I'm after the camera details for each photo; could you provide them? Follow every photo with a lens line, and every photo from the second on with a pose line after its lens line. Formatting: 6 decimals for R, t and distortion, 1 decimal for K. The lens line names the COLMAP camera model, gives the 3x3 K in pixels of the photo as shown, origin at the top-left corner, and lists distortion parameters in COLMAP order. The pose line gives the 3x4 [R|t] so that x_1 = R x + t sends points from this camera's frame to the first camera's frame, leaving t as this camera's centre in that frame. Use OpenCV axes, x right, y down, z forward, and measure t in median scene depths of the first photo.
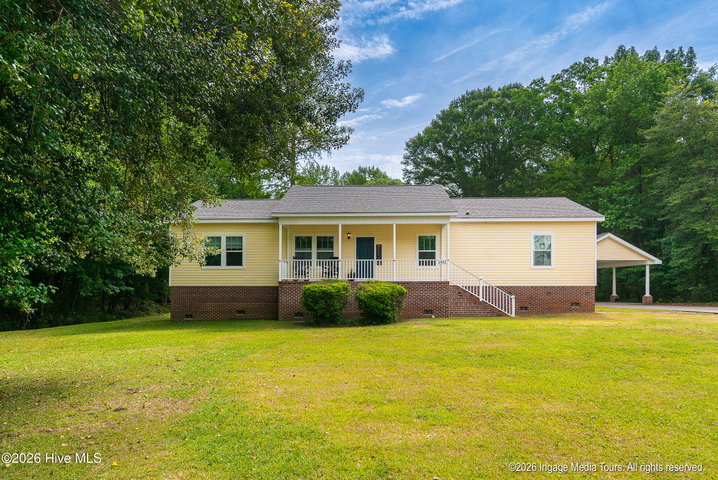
lens RADIAL K [[410.0, 0, 331.8], [0, 410.0, 276.1], [0, 0, 1]] dist [-0.000672, -0.002348]
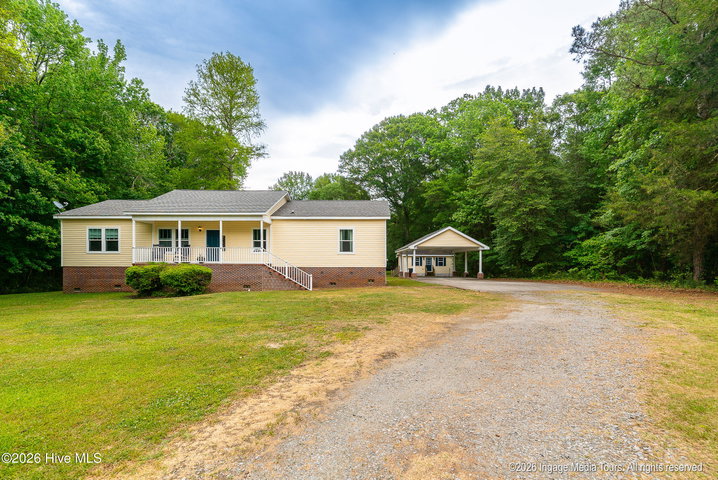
lens RADIAL K [[309.6, 0, 359.0], [0, 309.6, 263.7], [0, 0, 1]] dist [0.000267, 0.000195]
pose [[0.999347, 0.003373, 0.035961, 0.517073], [-0.004393, 0.999590, 0.028303, -0.016242], [-0.035851, -0.028442, 0.998952, -0.021623]]
